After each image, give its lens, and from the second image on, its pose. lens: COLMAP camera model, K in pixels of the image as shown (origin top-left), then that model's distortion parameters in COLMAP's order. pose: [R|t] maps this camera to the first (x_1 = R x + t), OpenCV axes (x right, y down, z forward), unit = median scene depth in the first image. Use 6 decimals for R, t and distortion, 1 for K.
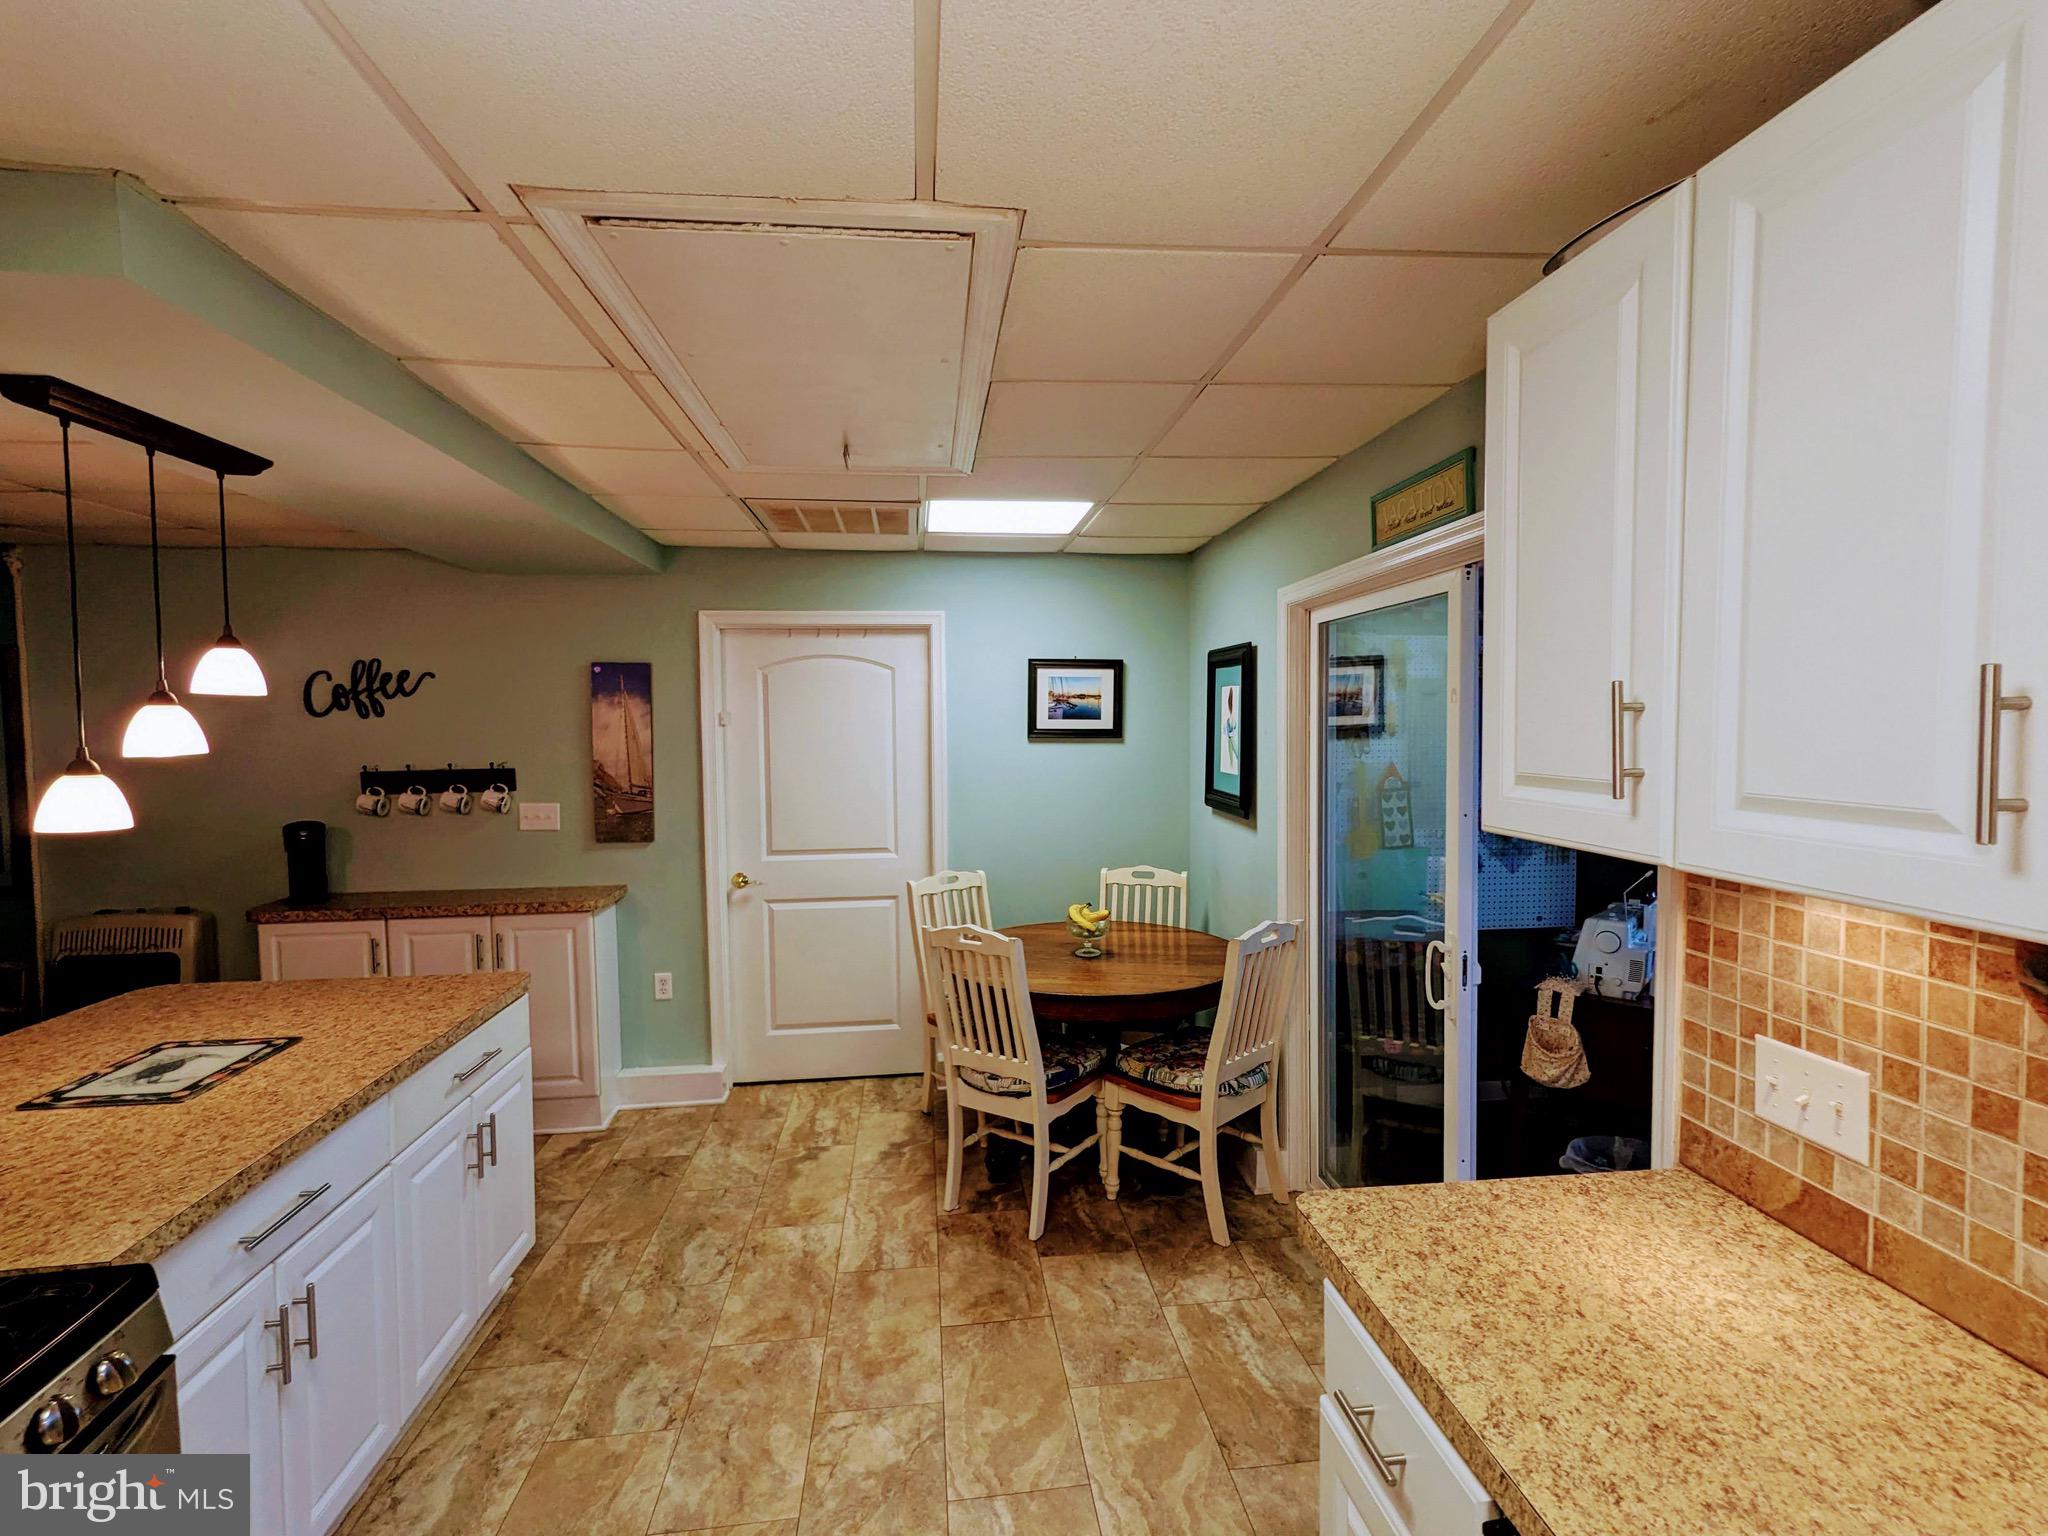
lens RADIAL K [[986.6, 0, 1030.2], [0, 986.6, 770.5], [0, 0, 1]] dist [-0.001190, 0.007401]
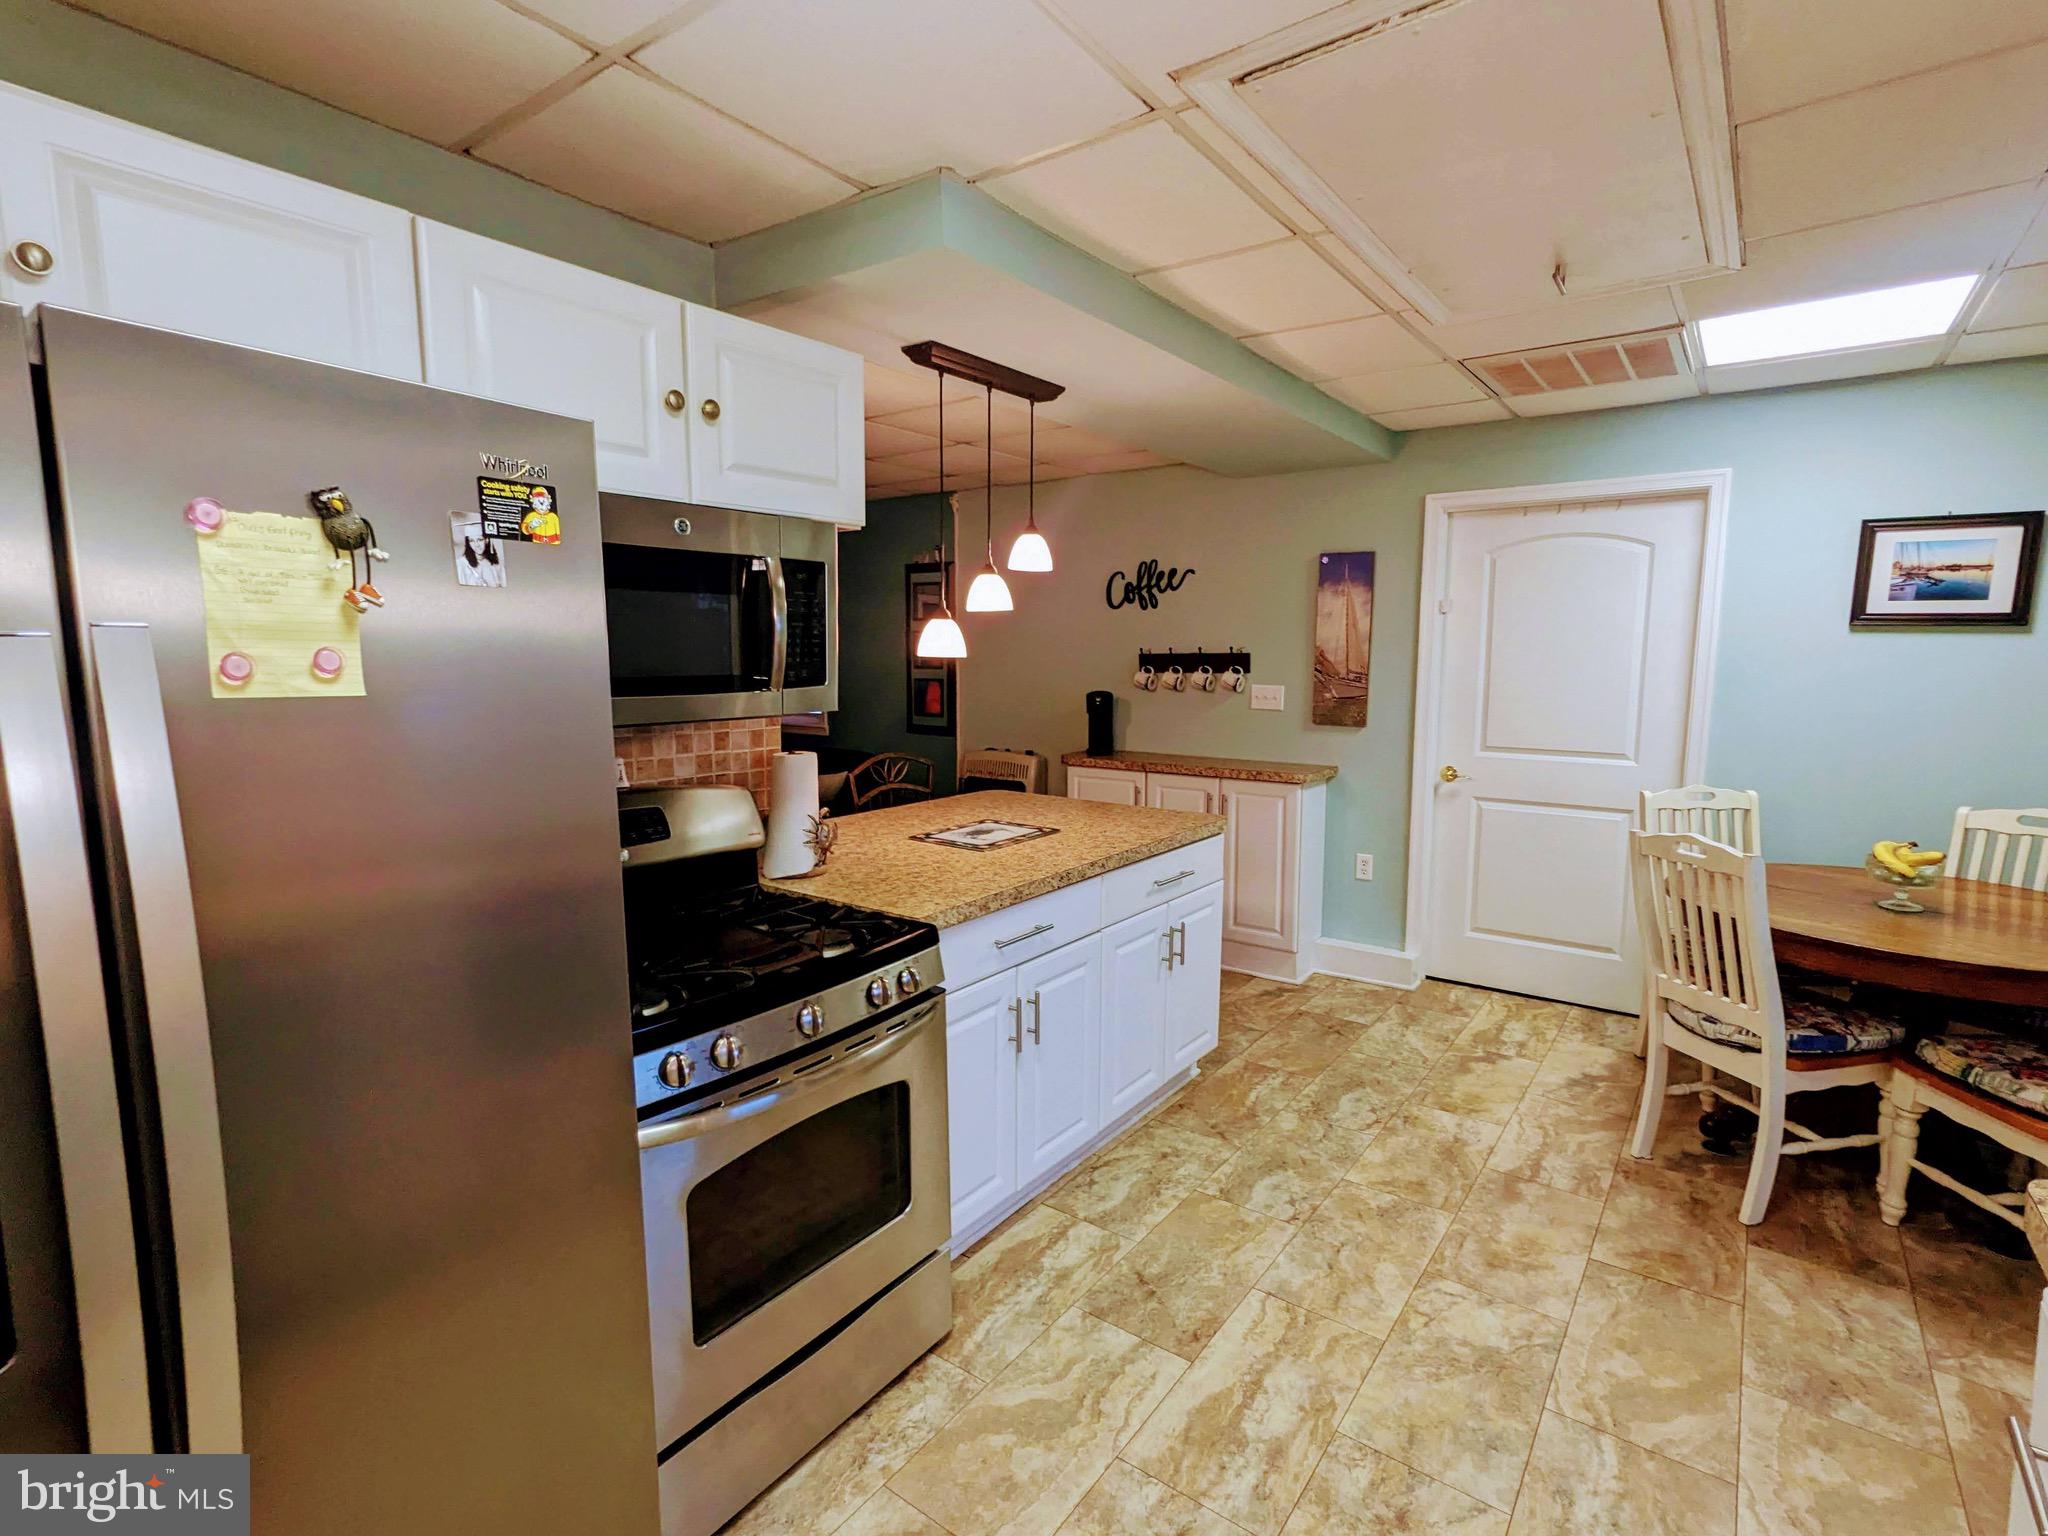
lens RADIAL K [[986.6, 0, 1030.3], [0, 986.6, 769.2], [0, 0, 1]] dist [-0.001190, 0.007401]
pose [[0.729105, 0.094913, -0.677788, 0.095931], [-0.045144, 0.994850, 0.090750, 0.053642], [0.682911, -0.035569, 0.729635, 0.005958]]
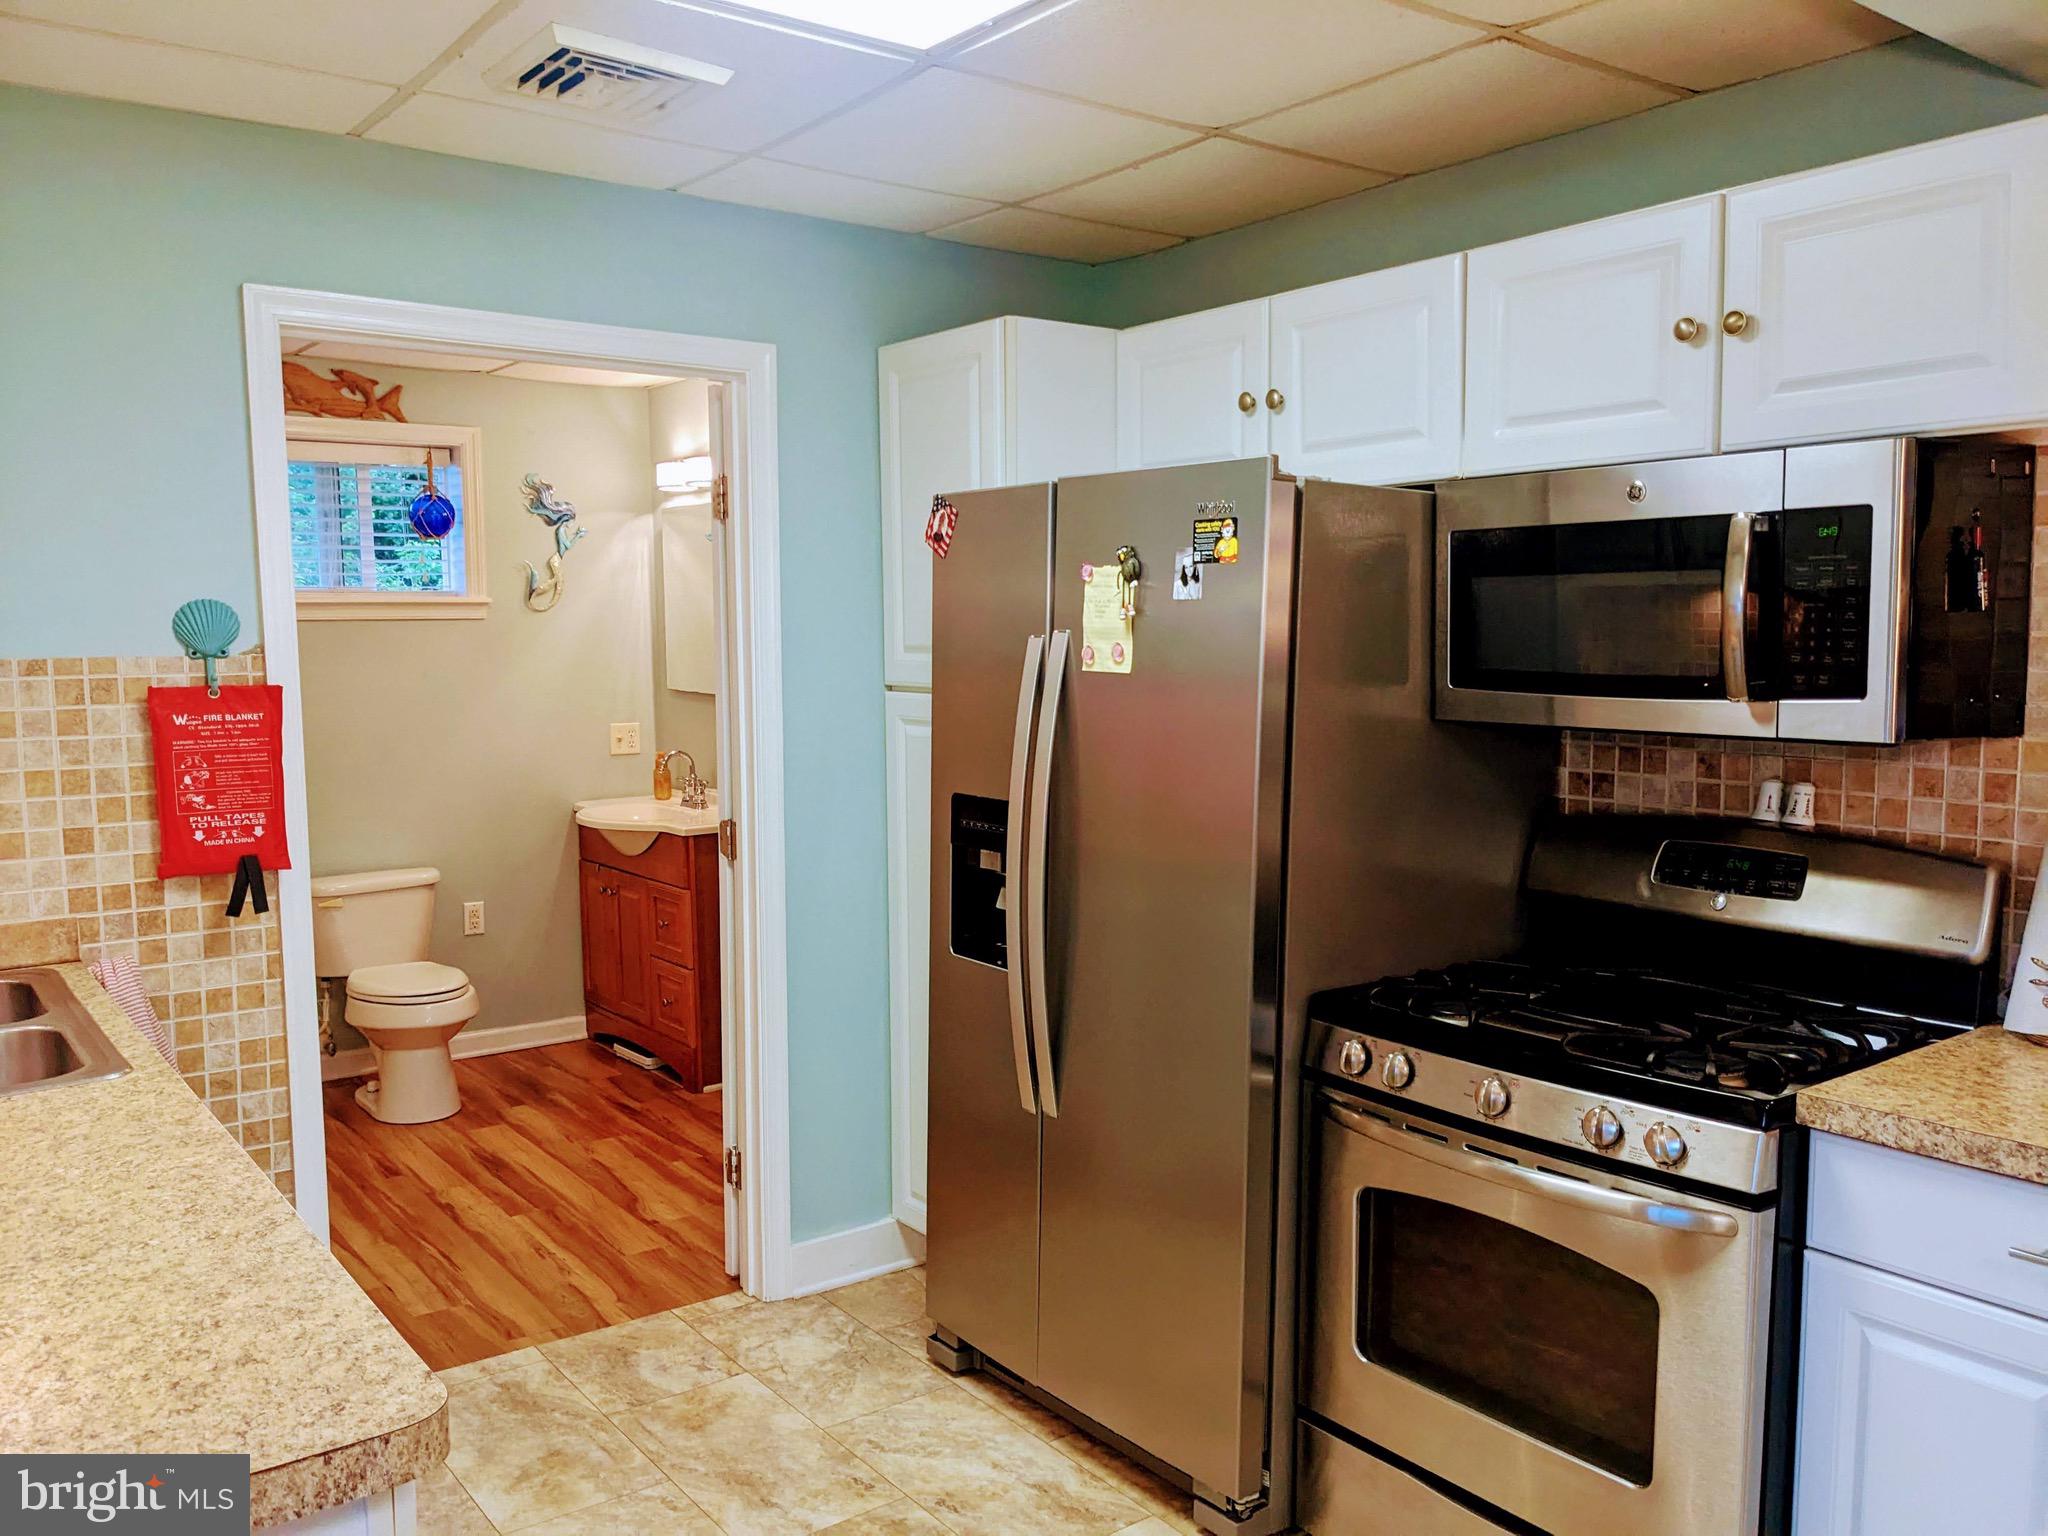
lens RADIAL K [[1608.7, 0, 1021.0], [0, 1608.7, 780.8], [0, 0, 1]] dist [0.073301, -0.110380]
pose [[-0.865028, 0.064539, -0.497556, 0.195243], [-0.011060, 0.988998, 0.147513, -0.003217], [0.501602, 0.133105, -0.854797, 0.859799]]
